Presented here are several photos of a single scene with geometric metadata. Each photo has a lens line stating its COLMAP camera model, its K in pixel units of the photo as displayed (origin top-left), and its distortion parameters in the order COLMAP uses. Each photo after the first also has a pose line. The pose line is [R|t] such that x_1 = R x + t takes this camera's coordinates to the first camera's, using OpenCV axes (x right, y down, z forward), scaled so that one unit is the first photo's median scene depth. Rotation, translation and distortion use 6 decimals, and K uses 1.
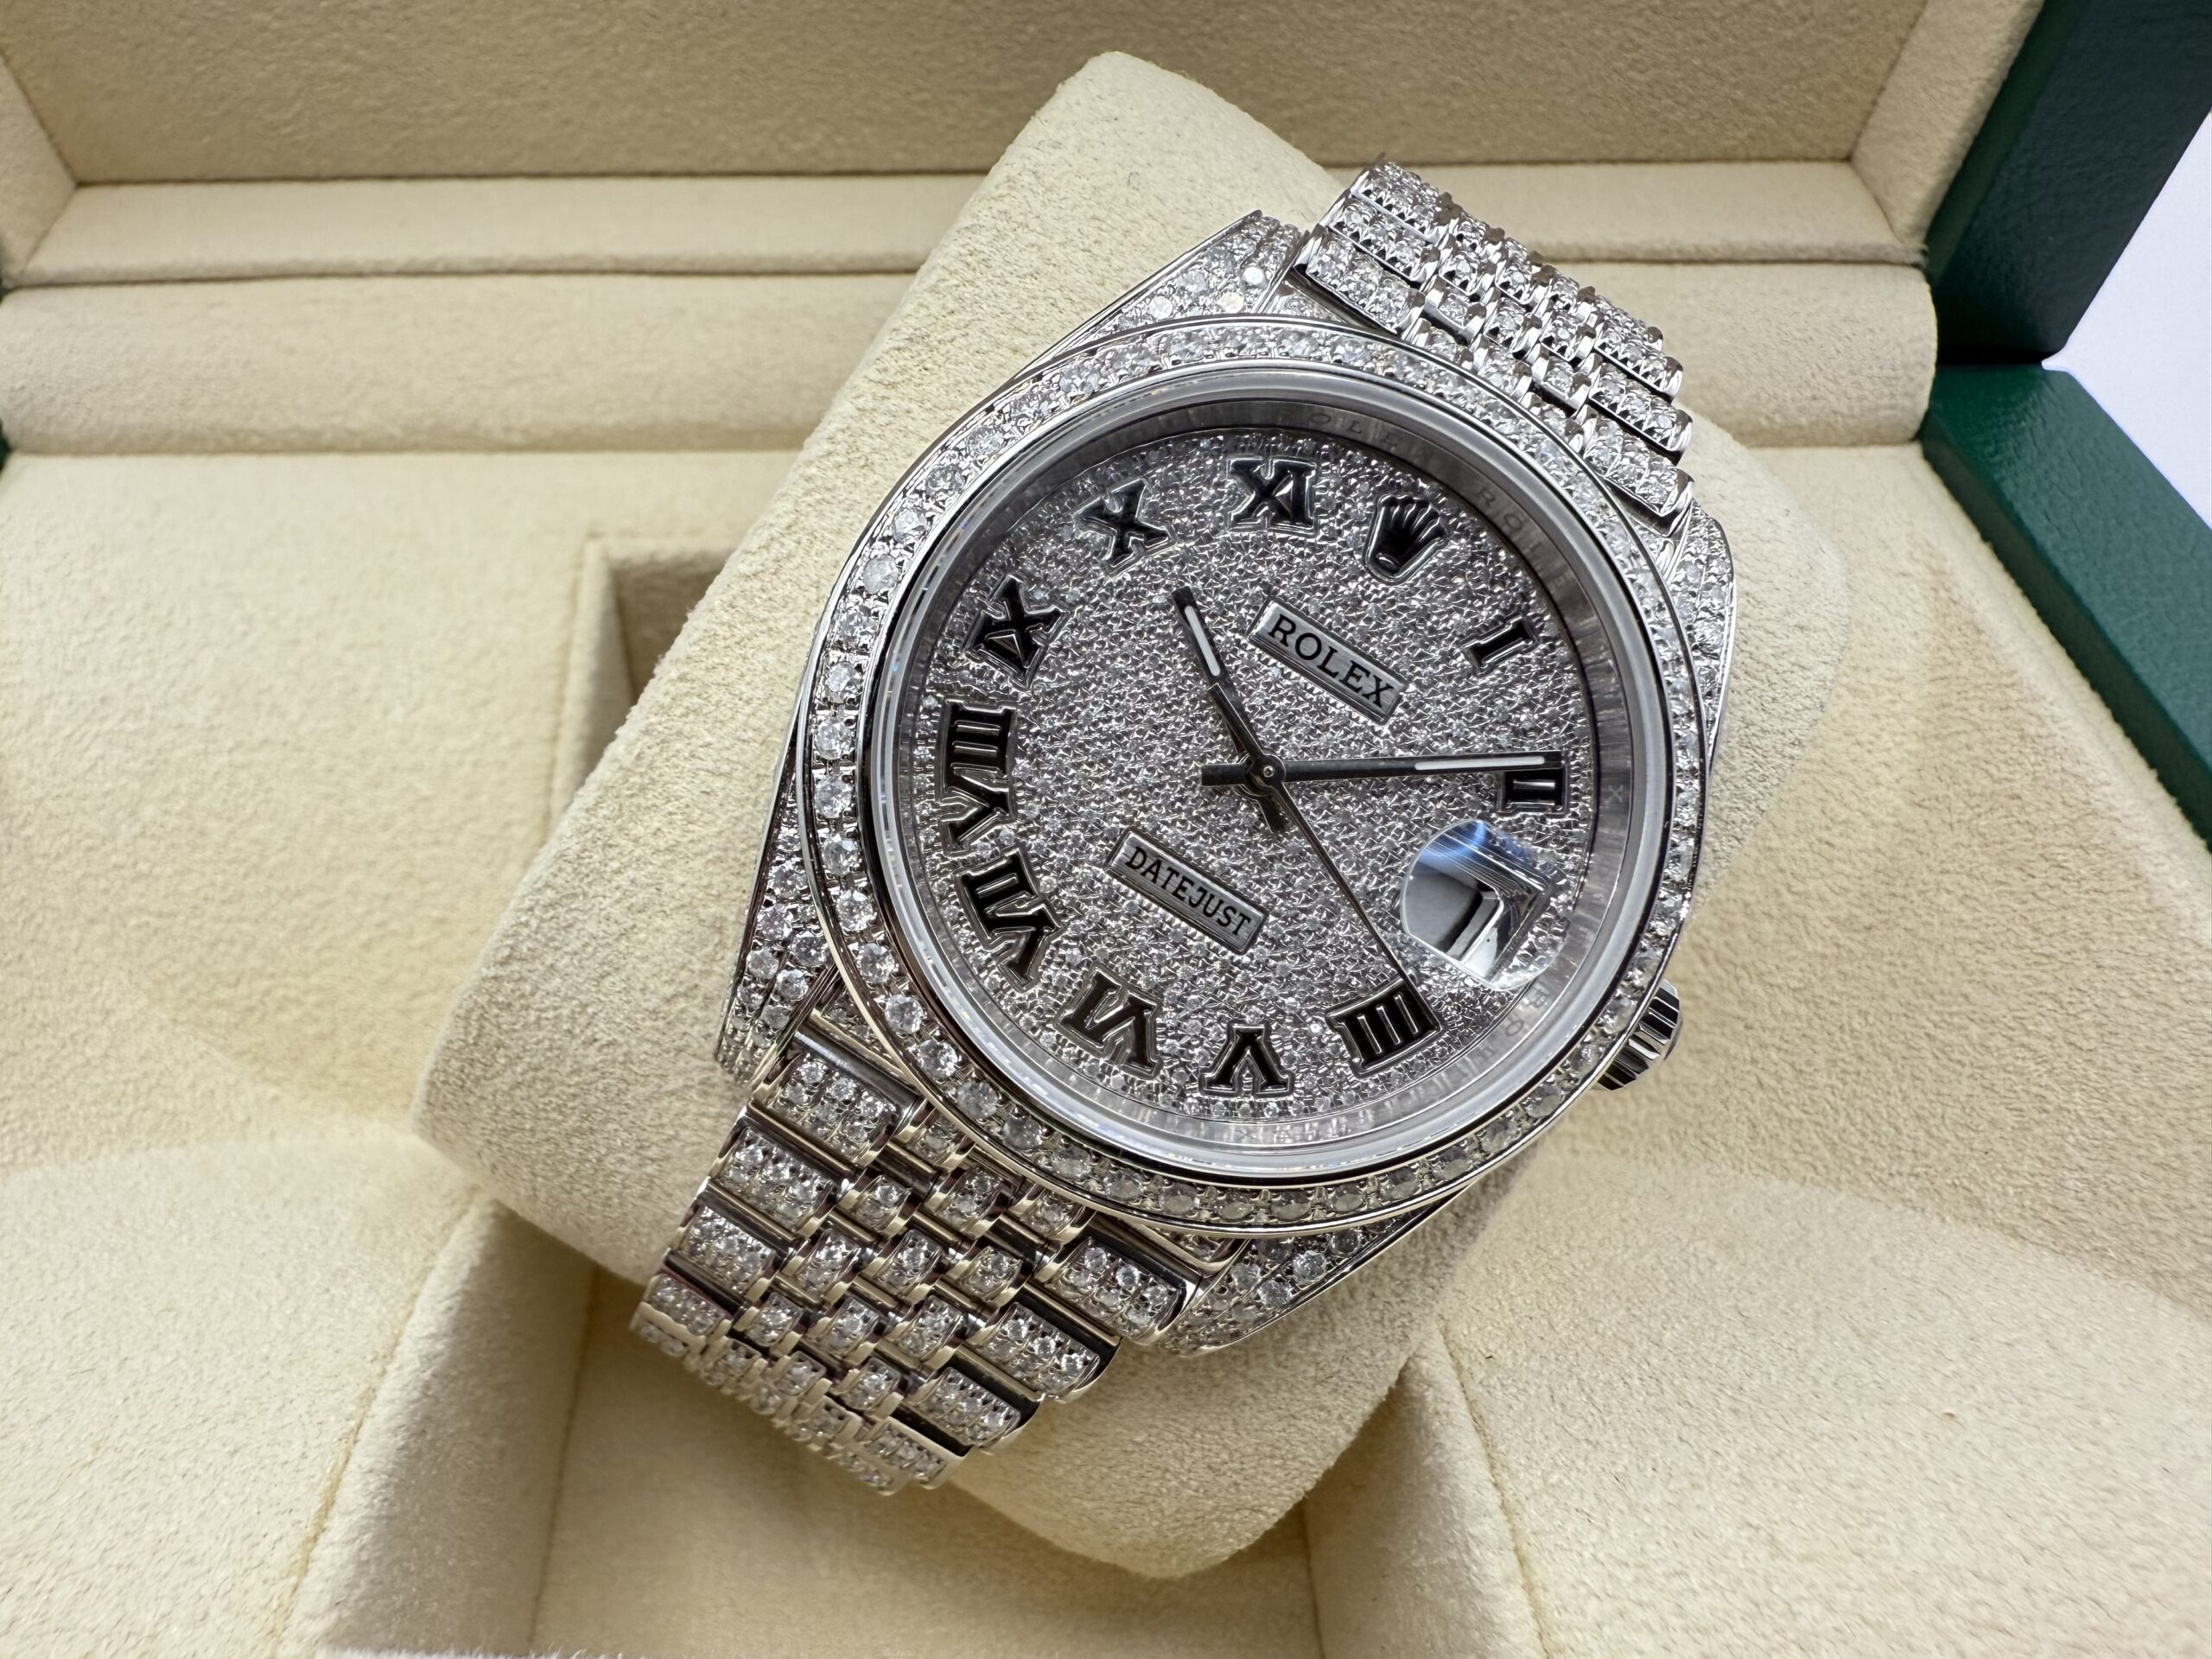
lens RADIAL K [[1571.7, 0, 921.3], [0, 1571.7, 847.2], [0, 0, 1]] dist [-0.002790, 0.001888]
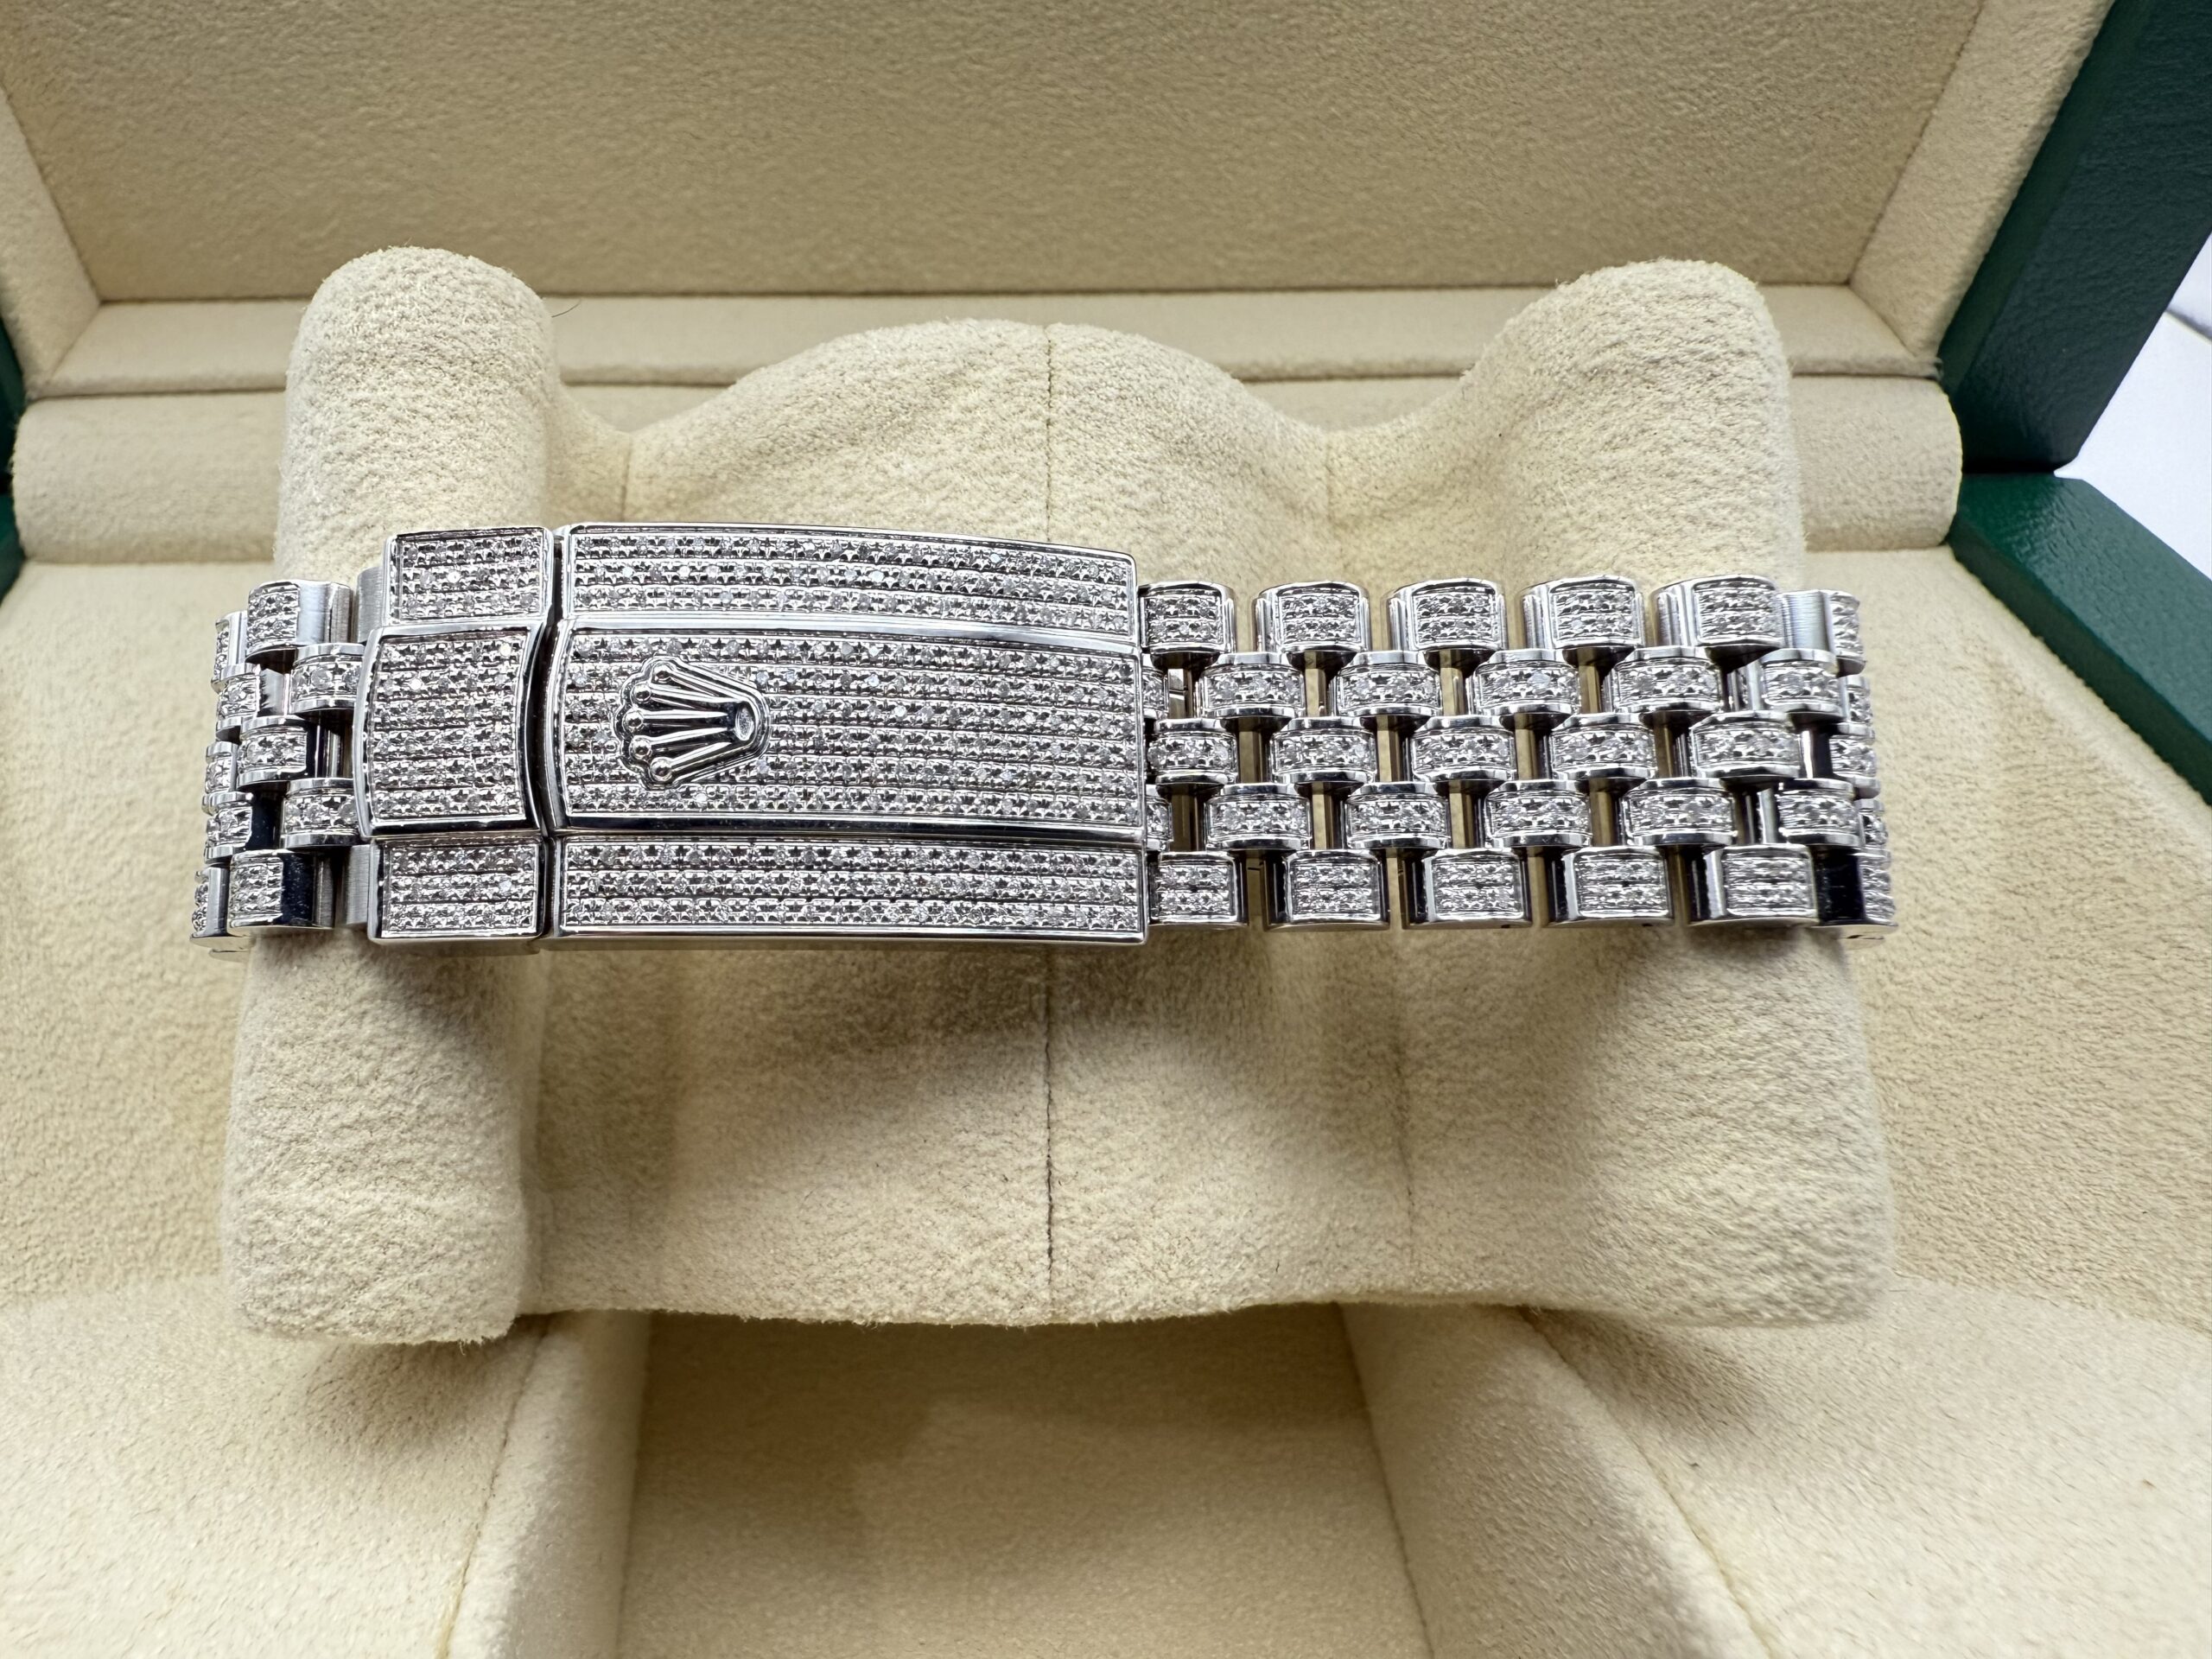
lens RADIAL K [[1571.7, 0, 862.8], [0, 1571.7, 844.3], [0, 0, 1]] dist [-0.002790, 0.001888]
pose [[0.999491, -0.006974, 0.031130, -0.108440], [0.010366, 0.993860, -0.110156, 0.041877], [-0.030171, 0.110423, 0.993427, 0.041882]]
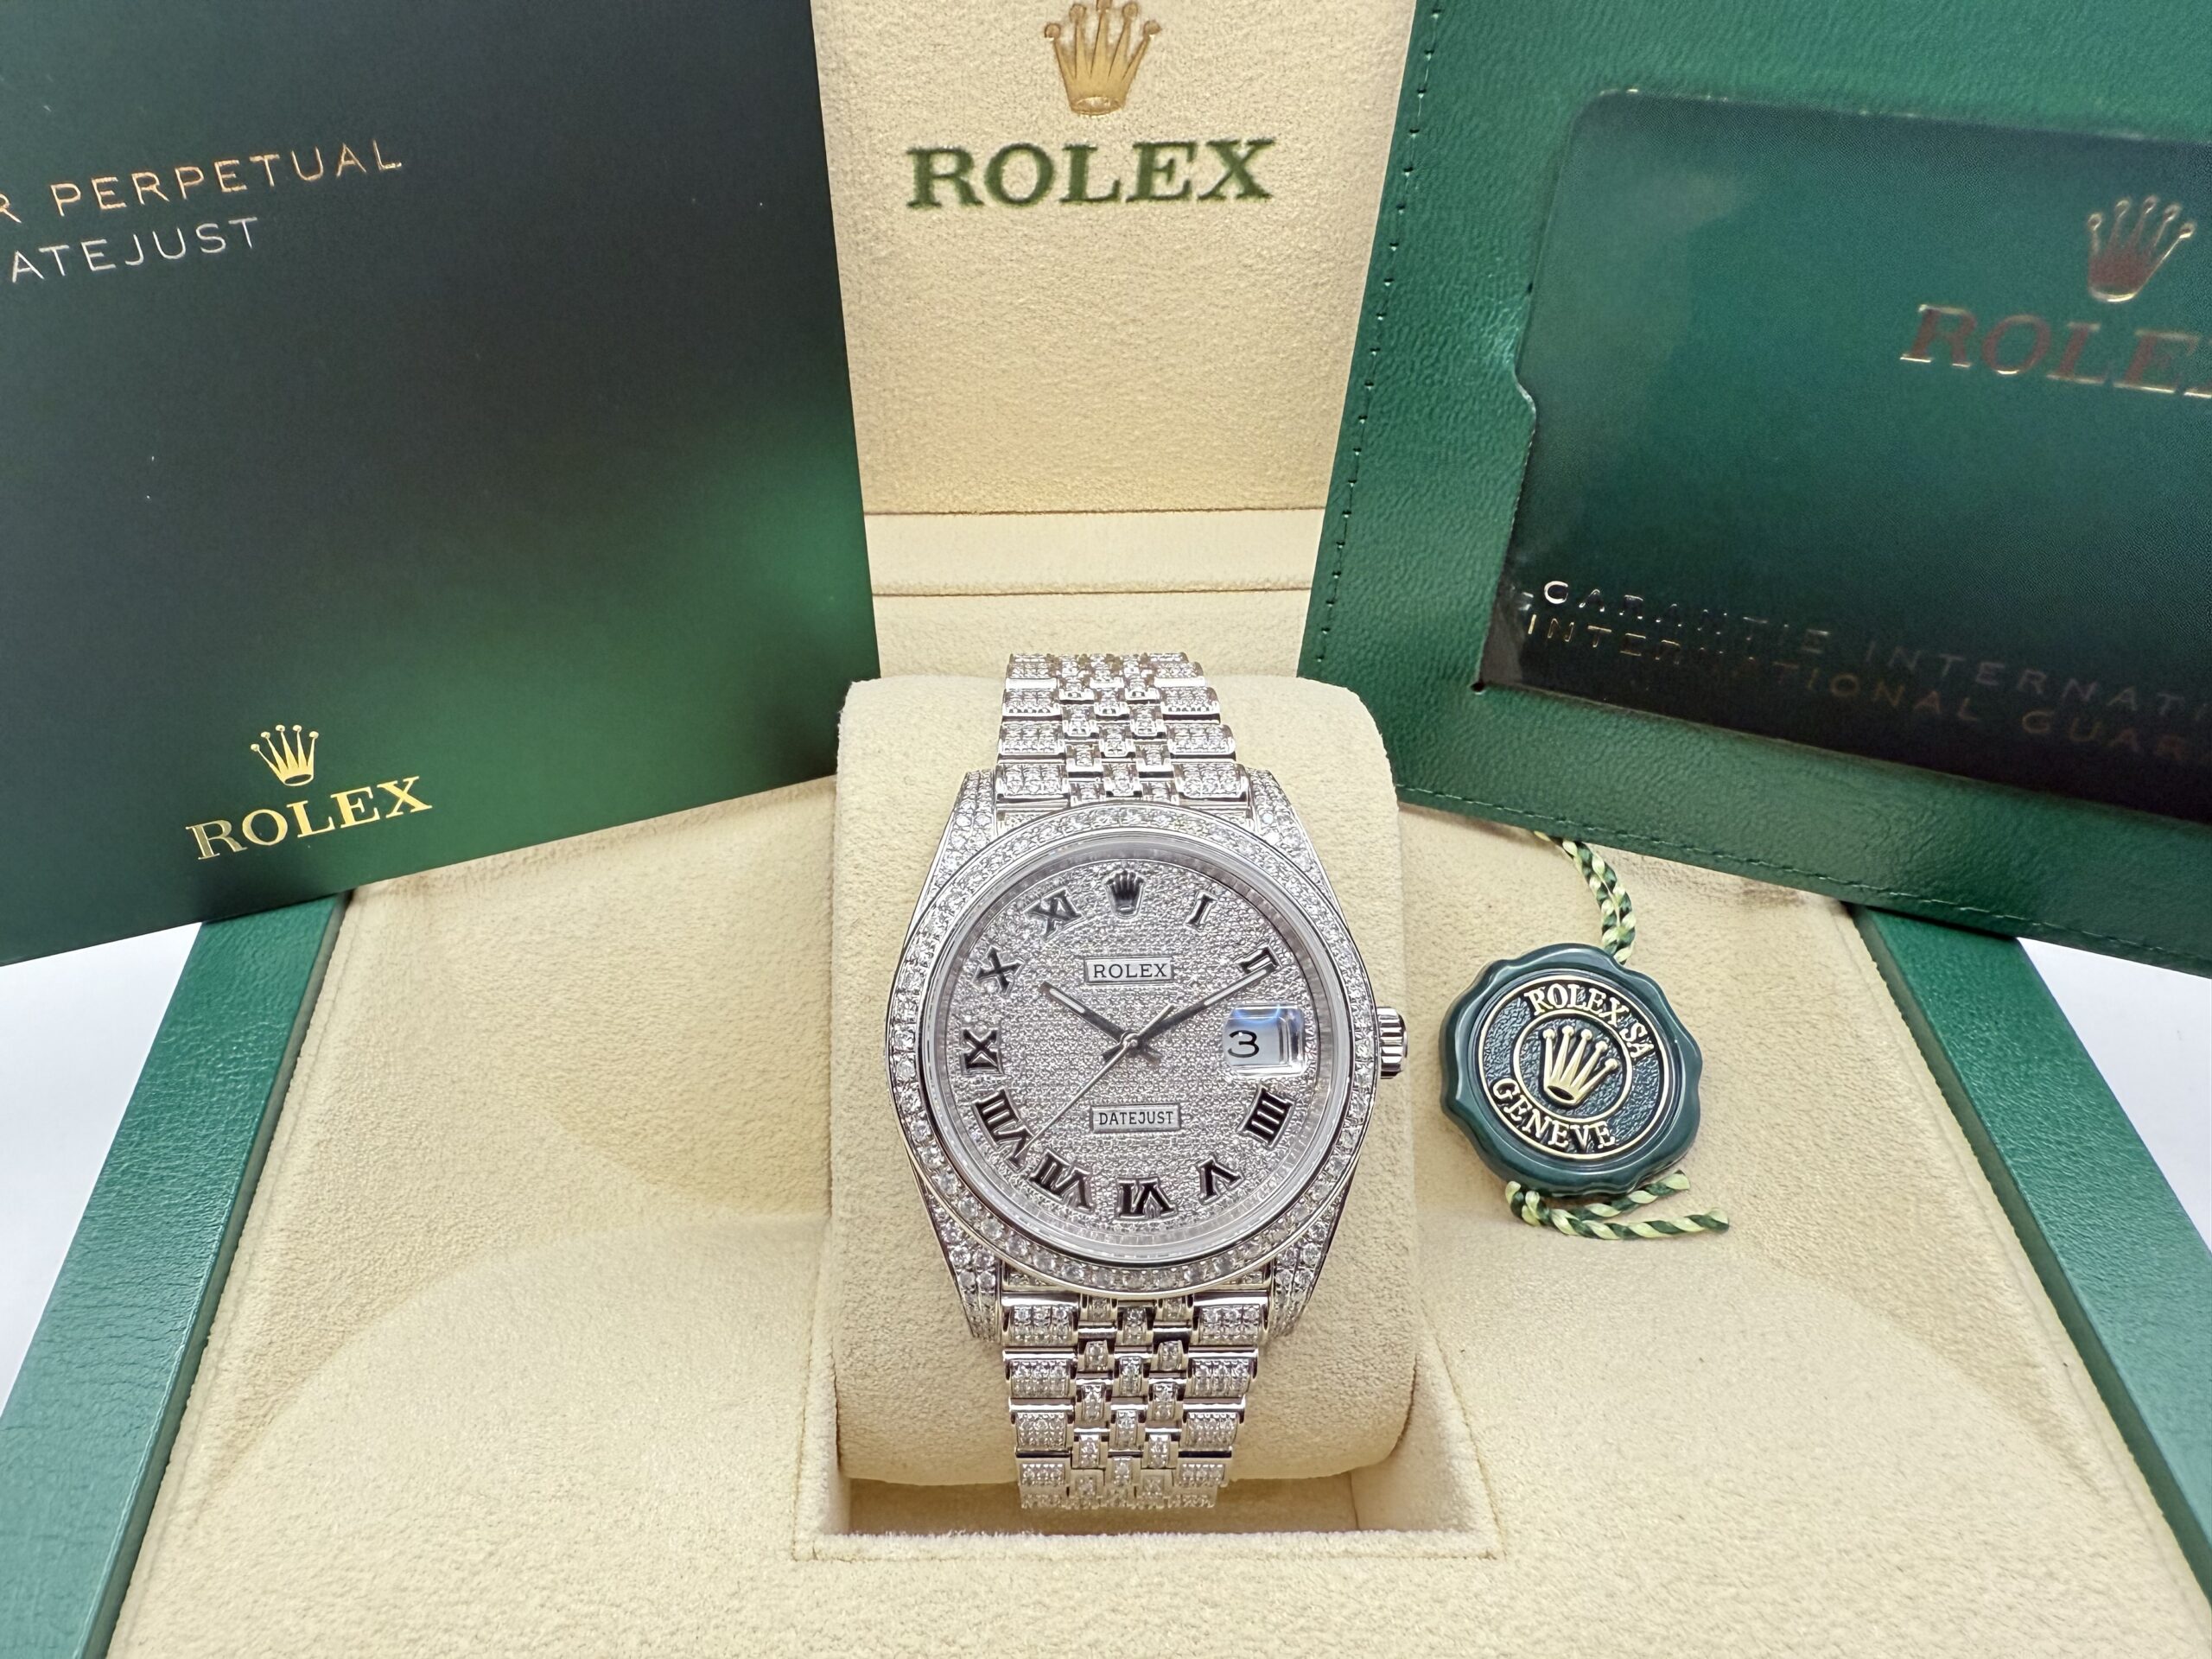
lens RADIAL K [[1571.7, 0, 961.5], [0, 1571.7, 826.7], [0, 0, 1]] dist [-0.002790, 0.001888]
pose [[0.999225, -0.015800, 0.036047, -0.164293], [0.015809, 0.999875, 0.000037, -0.177395], [-0.036043, 0.000533, 0.999350, -0.480354]]
